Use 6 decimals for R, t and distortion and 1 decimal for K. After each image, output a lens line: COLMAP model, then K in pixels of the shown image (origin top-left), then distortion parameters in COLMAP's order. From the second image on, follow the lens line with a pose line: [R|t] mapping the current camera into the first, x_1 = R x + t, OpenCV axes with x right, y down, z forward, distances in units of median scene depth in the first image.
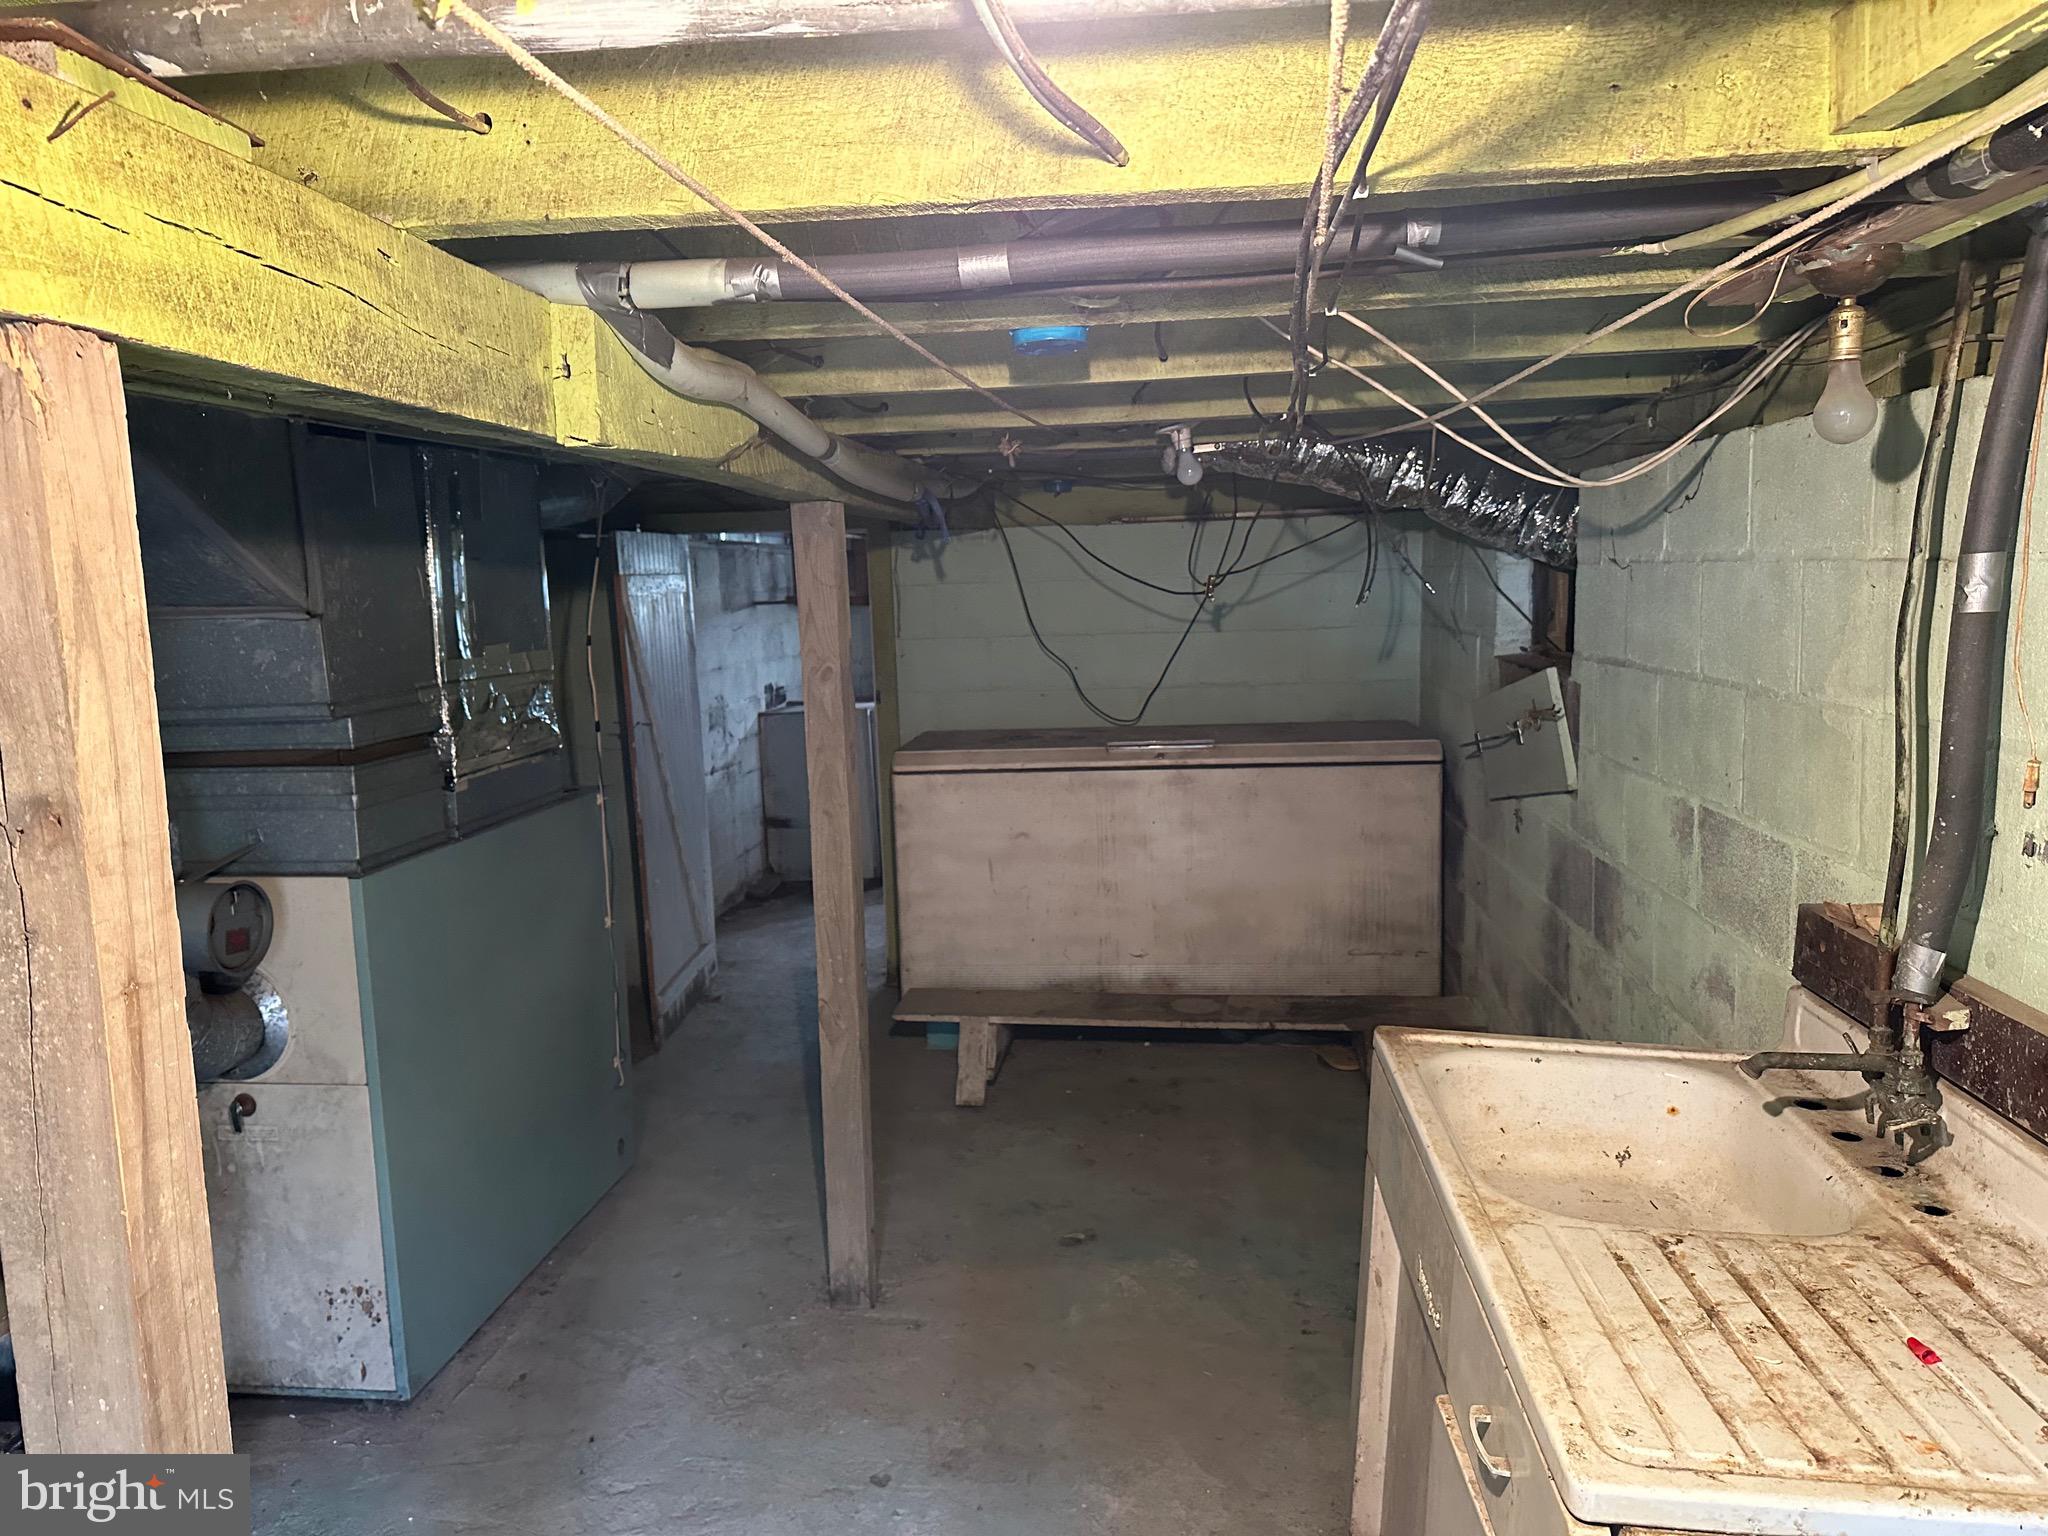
lens RADIAL K [[1437.9, 0, 1017.4], [0, 1437.9, 764.3], [0, 0, 1]] dist [0.045187, -0.053423]
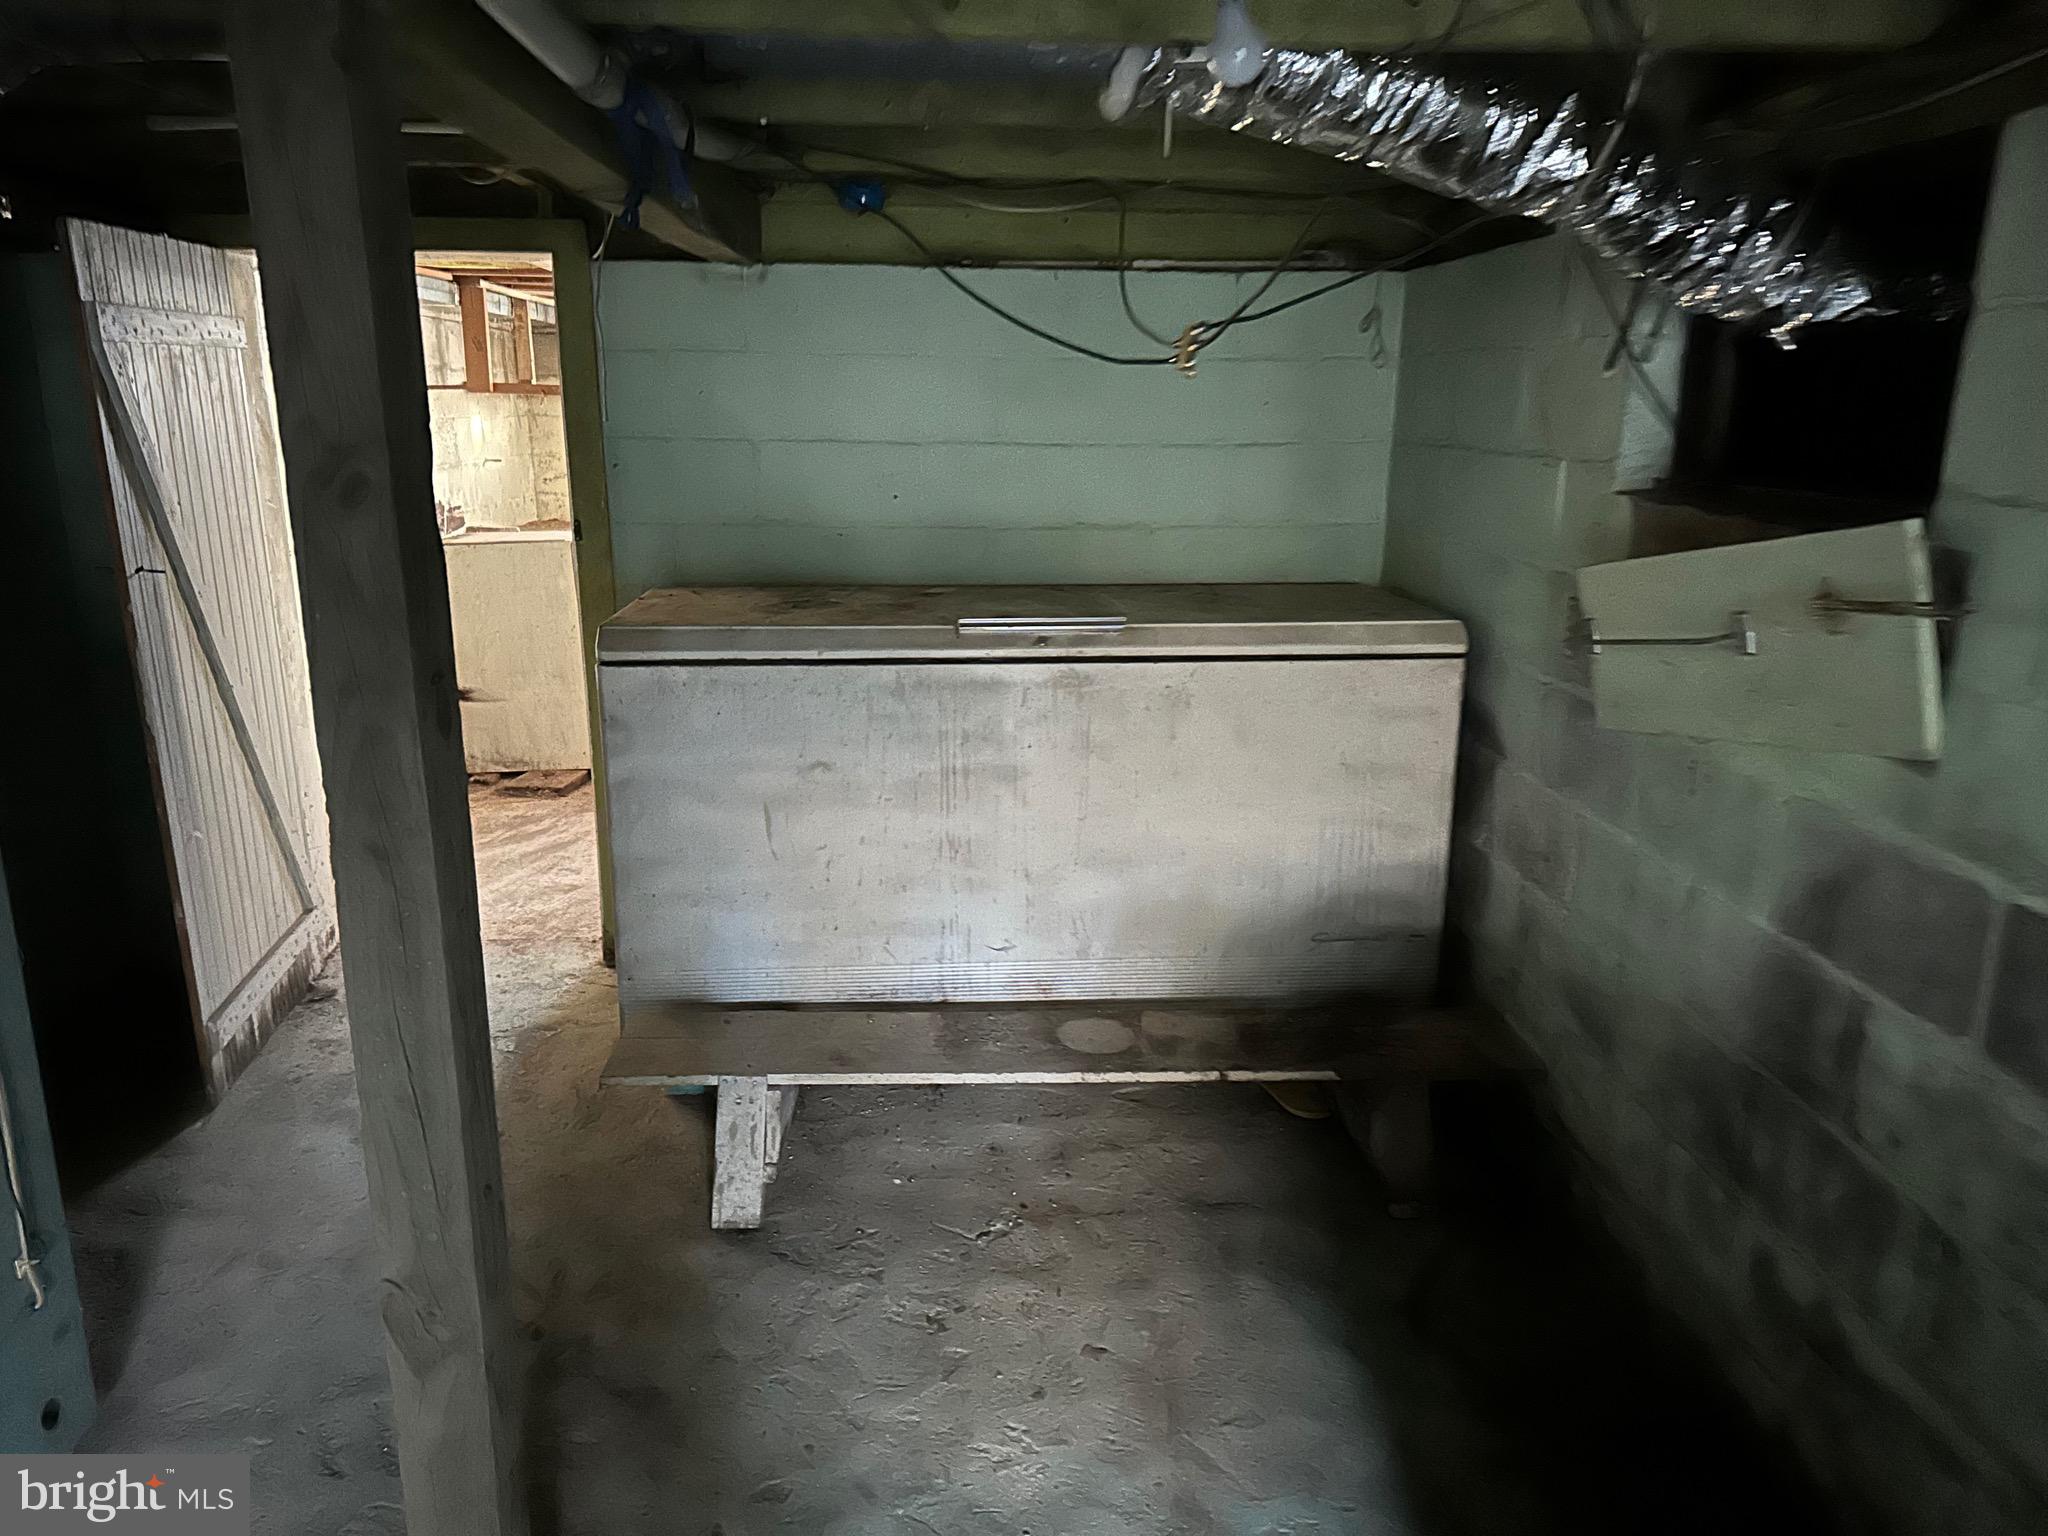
lens RADIAL K [[1437.9, 0, 1029.0], [0, 1437.9, 762.6], [0, 0, 1]] dist [0.045187, -0.053423]
pose [[0.983979, -0.006148, 0.178180, -0.019195], [-0.014980, 0.993020, 0.116991, -0.028348], [-0.177655, -0.117786, 0.977018, 0.411608]]
